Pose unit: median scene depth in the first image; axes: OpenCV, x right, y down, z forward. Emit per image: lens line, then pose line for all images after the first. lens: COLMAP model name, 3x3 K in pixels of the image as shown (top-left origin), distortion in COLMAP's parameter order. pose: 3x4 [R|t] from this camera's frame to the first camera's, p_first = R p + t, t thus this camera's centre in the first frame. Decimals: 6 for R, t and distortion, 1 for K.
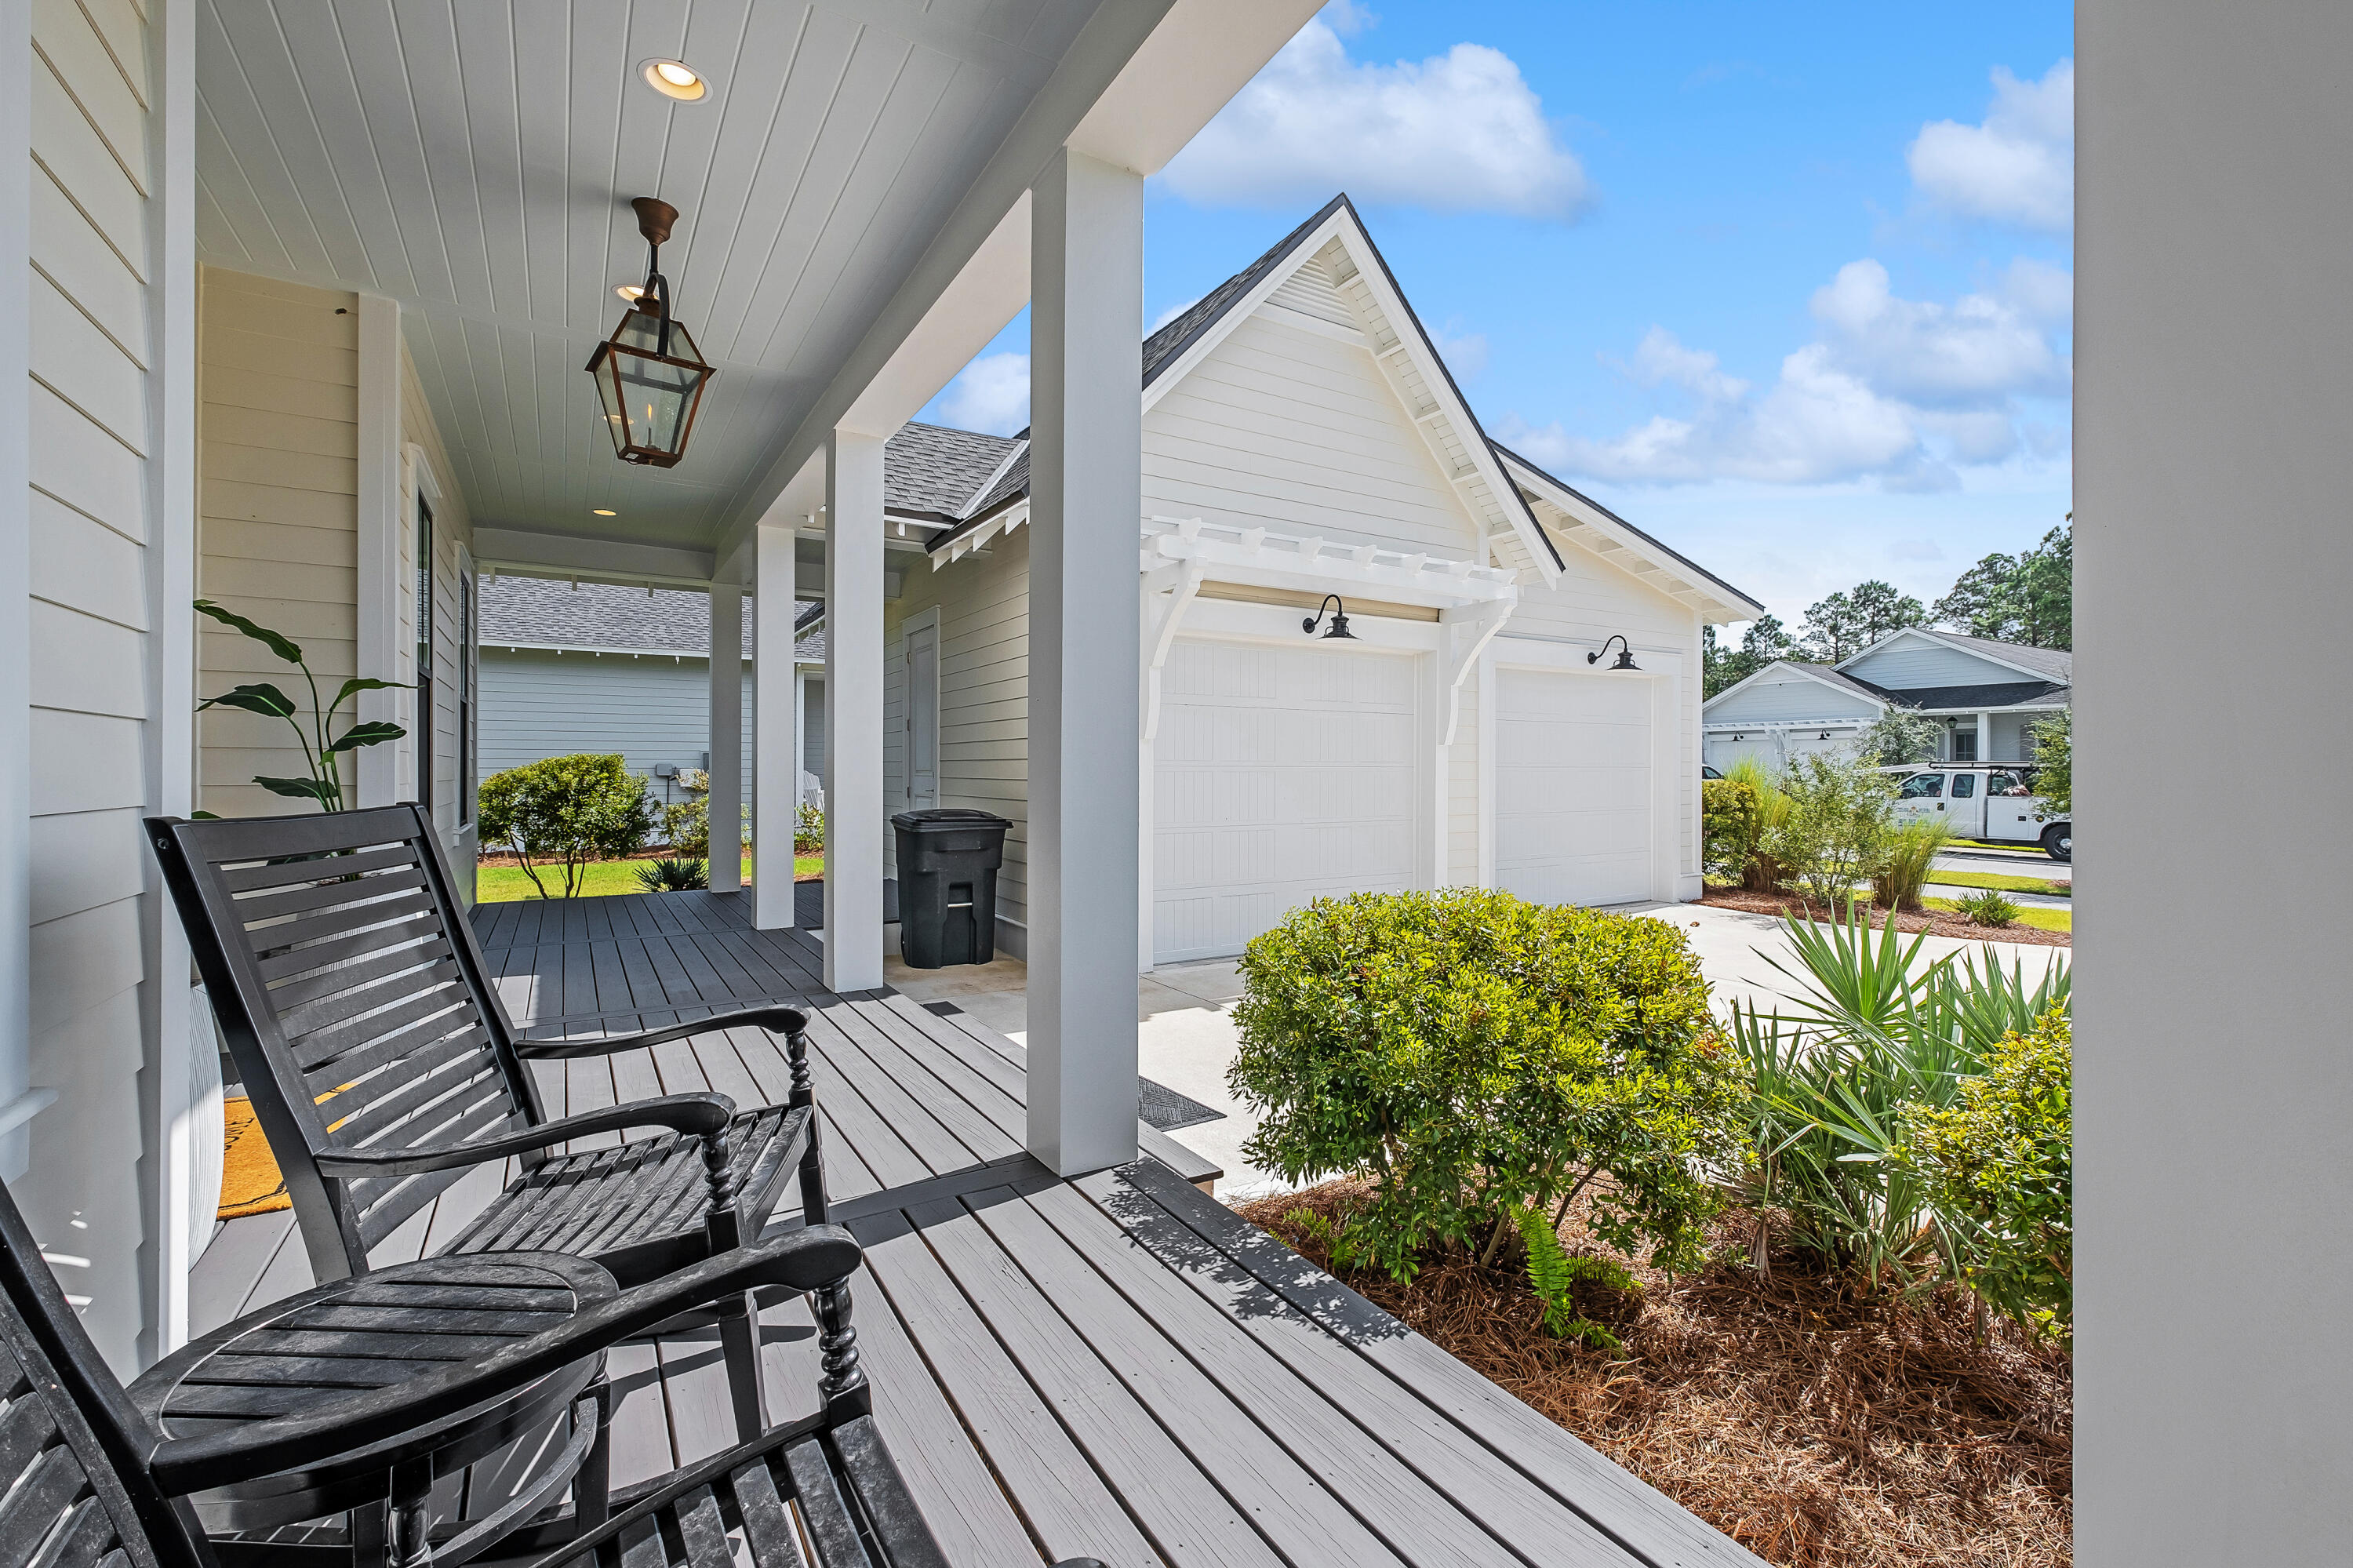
lens RADIAL K [[1017.0, 0, 1187.0], [0, 1017.0, 772.0], [0, 0, 1]] dist [-0.001180, -0.001046]
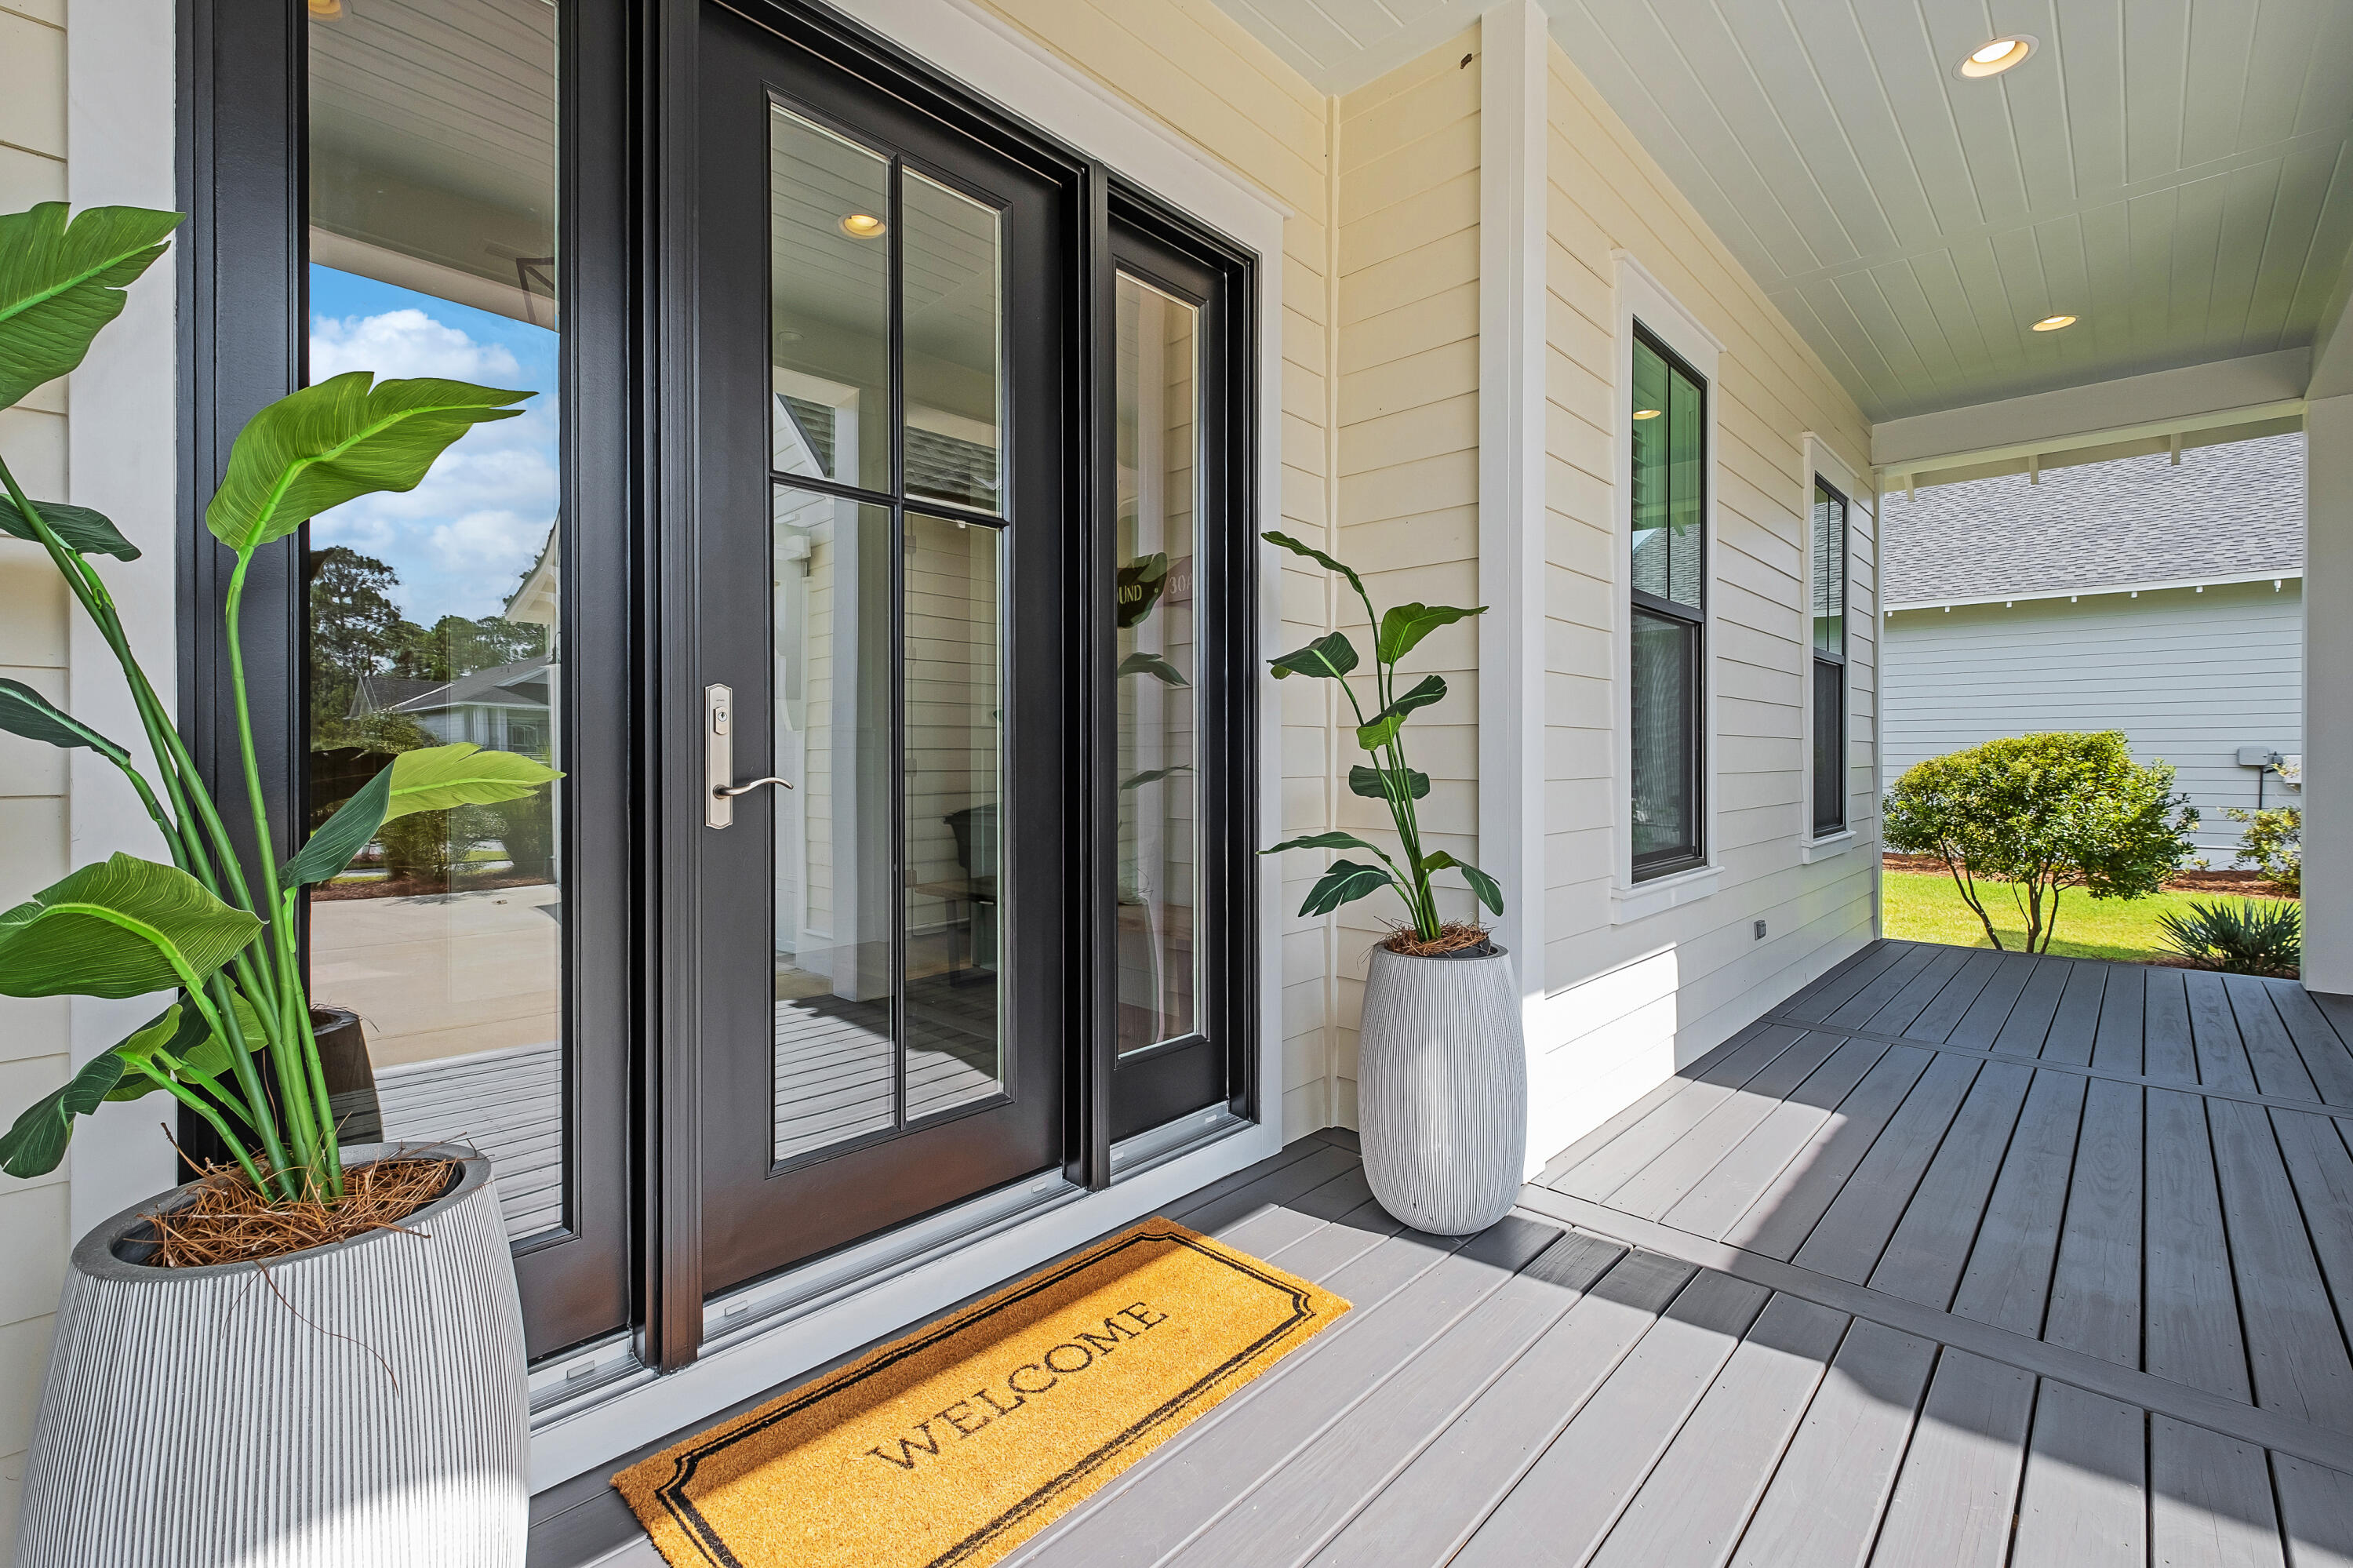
lens RADIAL K [[1017.0, 0, 1189.0], [0, 1017.0, 763.1], [0, 0, 1]] dist [-0.001180, -0.001046]
pose [[0.261478, 0.004955, -0.965197, -0.106624], [-0.000925, 0.999988, 0.004883, -0.000934], [0.965209, -0.000384, 0.261480, 0.287068]]
